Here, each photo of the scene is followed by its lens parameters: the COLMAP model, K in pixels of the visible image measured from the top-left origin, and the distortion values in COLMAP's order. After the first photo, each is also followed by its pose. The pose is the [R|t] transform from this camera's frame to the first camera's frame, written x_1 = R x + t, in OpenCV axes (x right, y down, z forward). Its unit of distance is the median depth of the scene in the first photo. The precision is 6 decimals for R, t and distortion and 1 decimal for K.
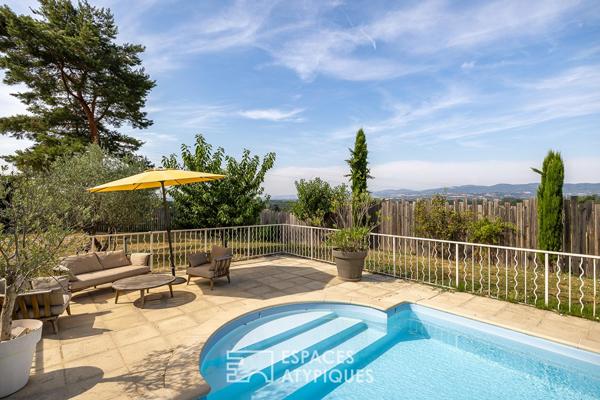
lens RADIAL K [[289.8, 0, 291.4], [0, 289.8, 199.8], [0, 0, 1]] dist [0.000355, -0.000149]
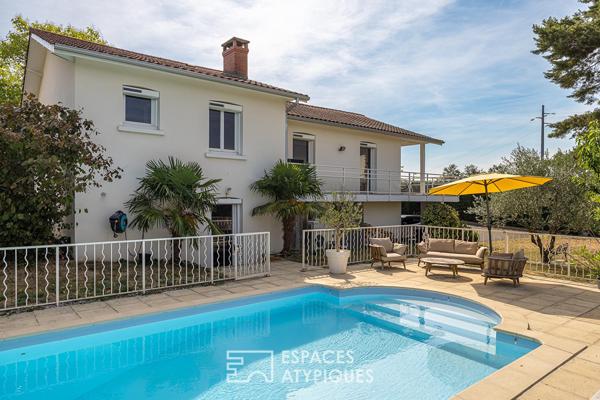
lens RADIAL K [[406.2, 0, 300.0], [0, 406.2, 200.0], [0, 0, 1]] dist [-0.000892, 0.000421]
pose [[-0.044563, 0.004138, -0.998998, 0.473806], [-0.011858, 0.999919, 0.004671, -0.001531], [0.998936, 0.012054, -0.044510, 0.137414]]
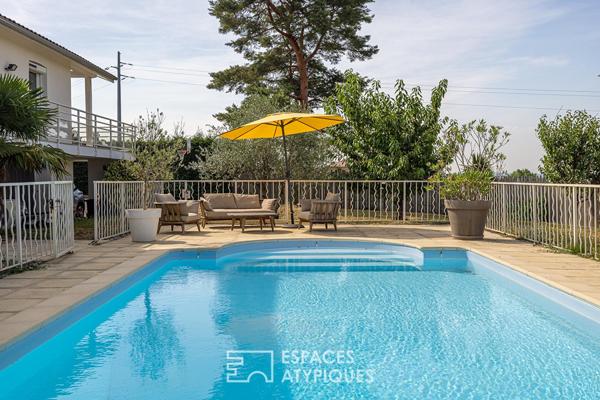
lens RADIAL K [[583.8, 0, 300.0], [0, 583.8, 200.0], [0, 0, 1]] dist [-0.007736, -0.003684]
pose [[0.749692, 0.020600, -0.661466, 0.382070], [0.004103, 0.999352, 0.035773, 0.047995], [0.661774, -0.029532, 0.749121, -0.194088]]
